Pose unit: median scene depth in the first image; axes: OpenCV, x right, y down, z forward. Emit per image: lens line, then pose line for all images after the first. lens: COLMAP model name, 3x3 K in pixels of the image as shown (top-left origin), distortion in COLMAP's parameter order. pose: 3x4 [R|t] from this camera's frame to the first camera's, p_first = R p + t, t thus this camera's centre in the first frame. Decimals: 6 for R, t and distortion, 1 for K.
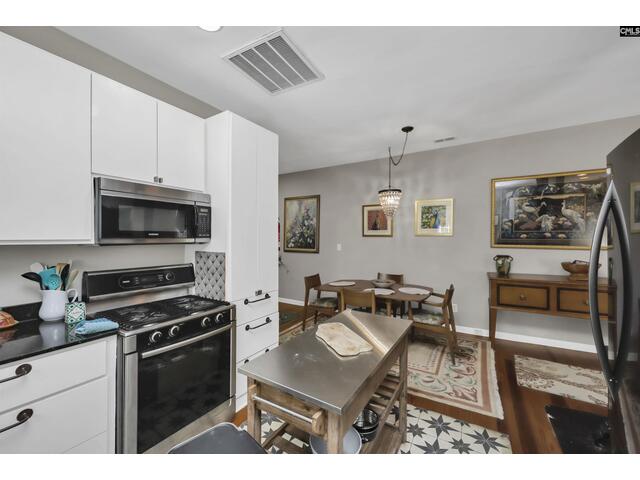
lens RADIAL K [[257.1, 0, 318.4], [0, 257.1, 240.1], [0, 0, 1]] dist [-0.002776, -0.000267]
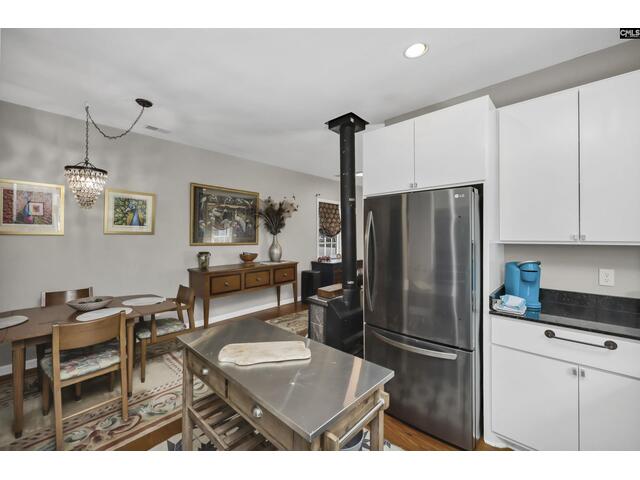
lens RADIAL K [[257.1, 0, 317.4], [0, 257.1, 236.4], [0, 0, 1]] dist [-0.002776, -0.000267]
pose [[0.201260, 0.003212, 0.979533, -0.298631], [0.009215, 0.999944, -0.005173, 0.000812], [-0.979494, 0.010068, 0.201219, 0.274892]]
